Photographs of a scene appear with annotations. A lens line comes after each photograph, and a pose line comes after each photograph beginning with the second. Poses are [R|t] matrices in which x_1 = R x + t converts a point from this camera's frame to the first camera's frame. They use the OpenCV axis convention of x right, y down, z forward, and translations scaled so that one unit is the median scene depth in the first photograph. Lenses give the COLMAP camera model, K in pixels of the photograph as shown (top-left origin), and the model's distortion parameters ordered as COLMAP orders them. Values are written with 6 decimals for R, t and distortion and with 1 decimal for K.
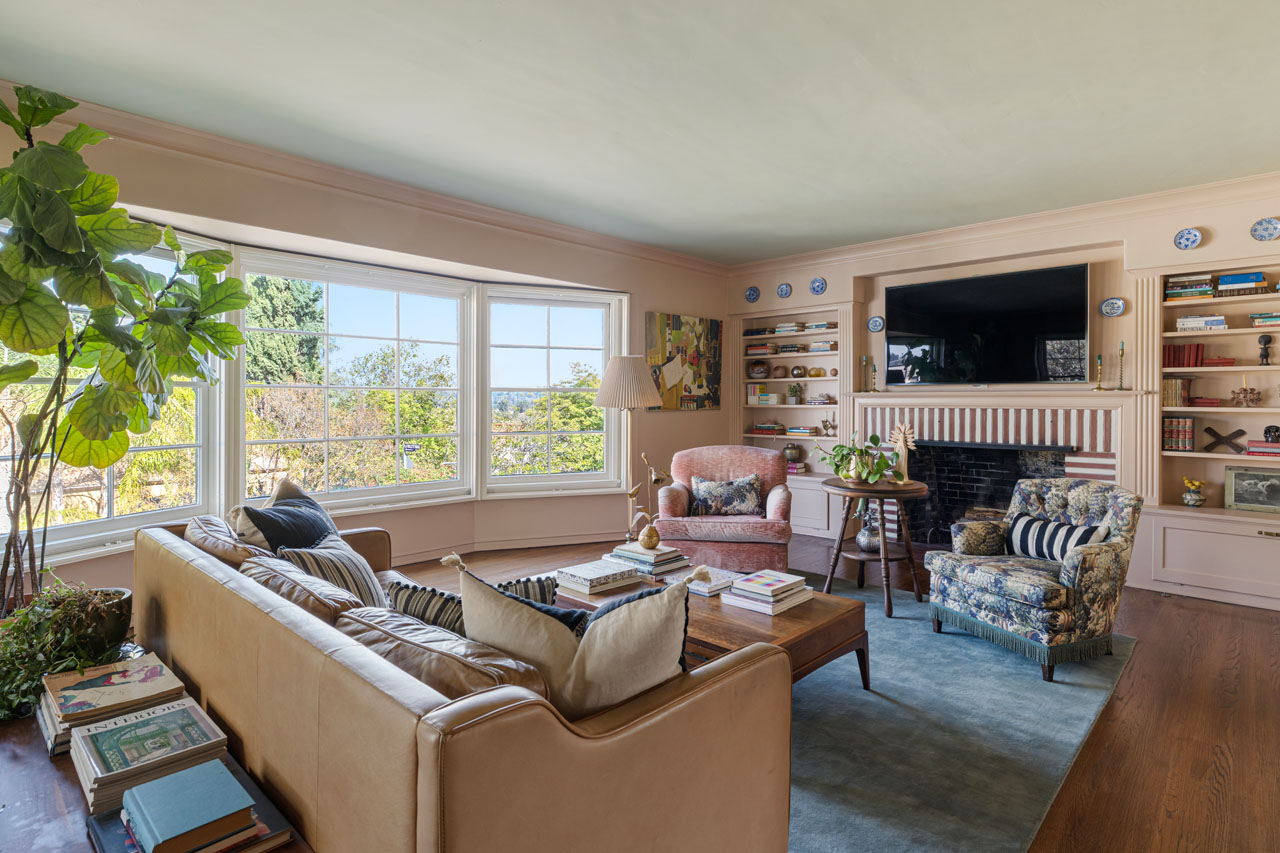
lens RADIAL K [[656.0, 0, 629.6], [0, 656.0, 397.0], [0, 0, 1]] dist [0.007060, 0.000346]
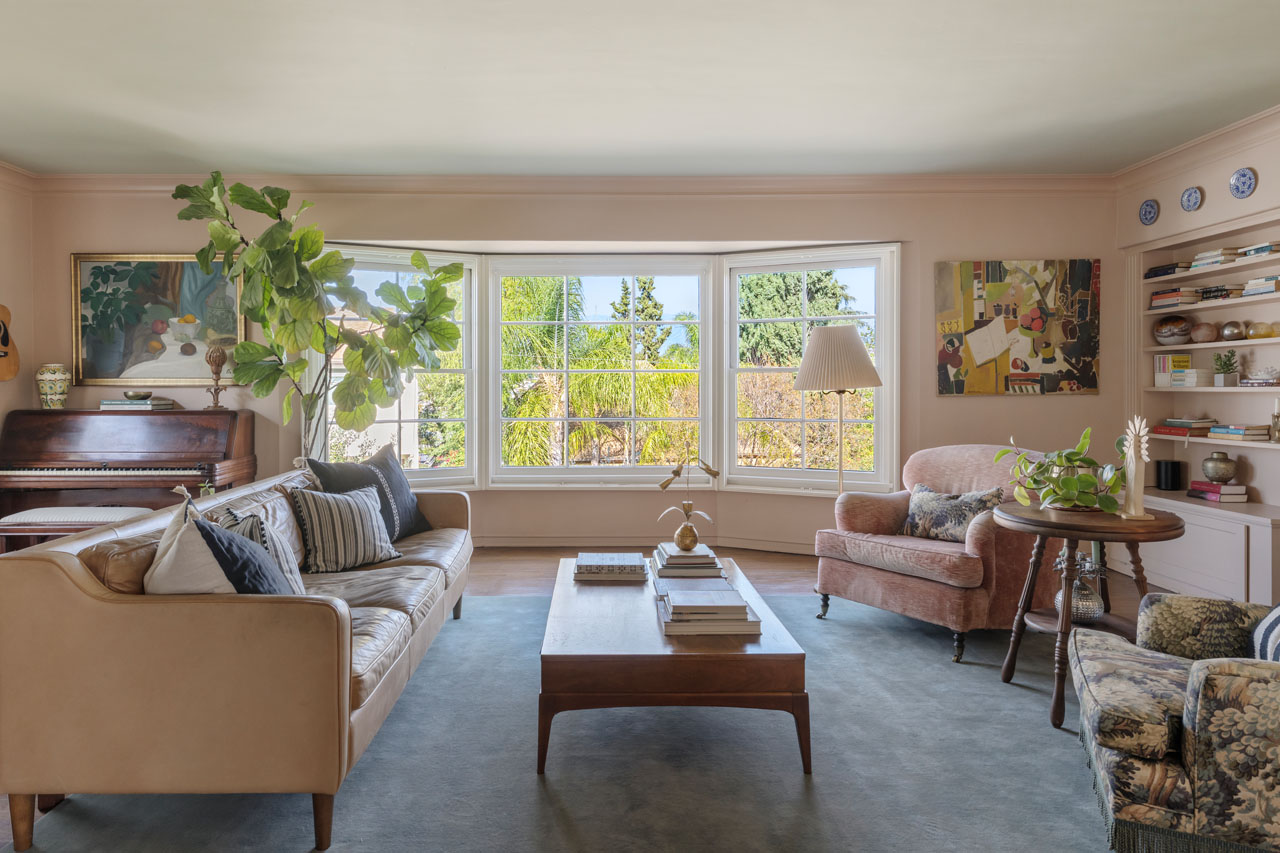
lens RADIAL K [[781.6, 0, 608.8], [0, 781.6, 383.1], [0, 0, 1]] dist [0.008667, -0.000586]
pose [[0.692255, -0.005163, -0.721635, 0.408374], [0.008509, 0.999963, 0.001008, 0.003007], [0.721603, -0.006838, 0.692274, 0.114994]]
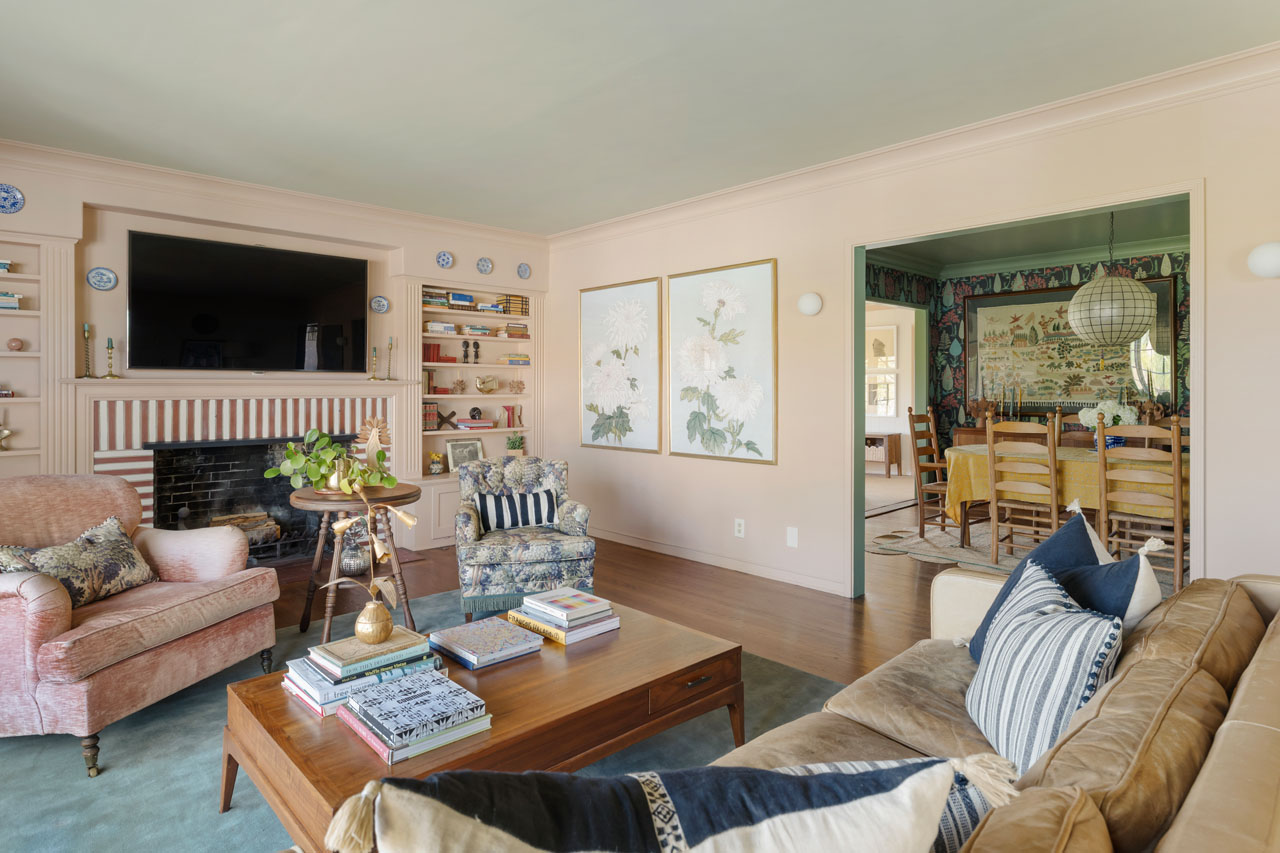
lens RADIAL K [[700.8, 0, 622.5], [0, 700.8, 394.5], [0, 0, 1]] dist [0.002159, -0.000307]
pose [[0.061688, -0.009453, 0.998051, -0.327319], [-0.002144, 0.999952, 0.009604, 0.001118], [-0.998093, -0.002733, 0.061665, 0.416335]]
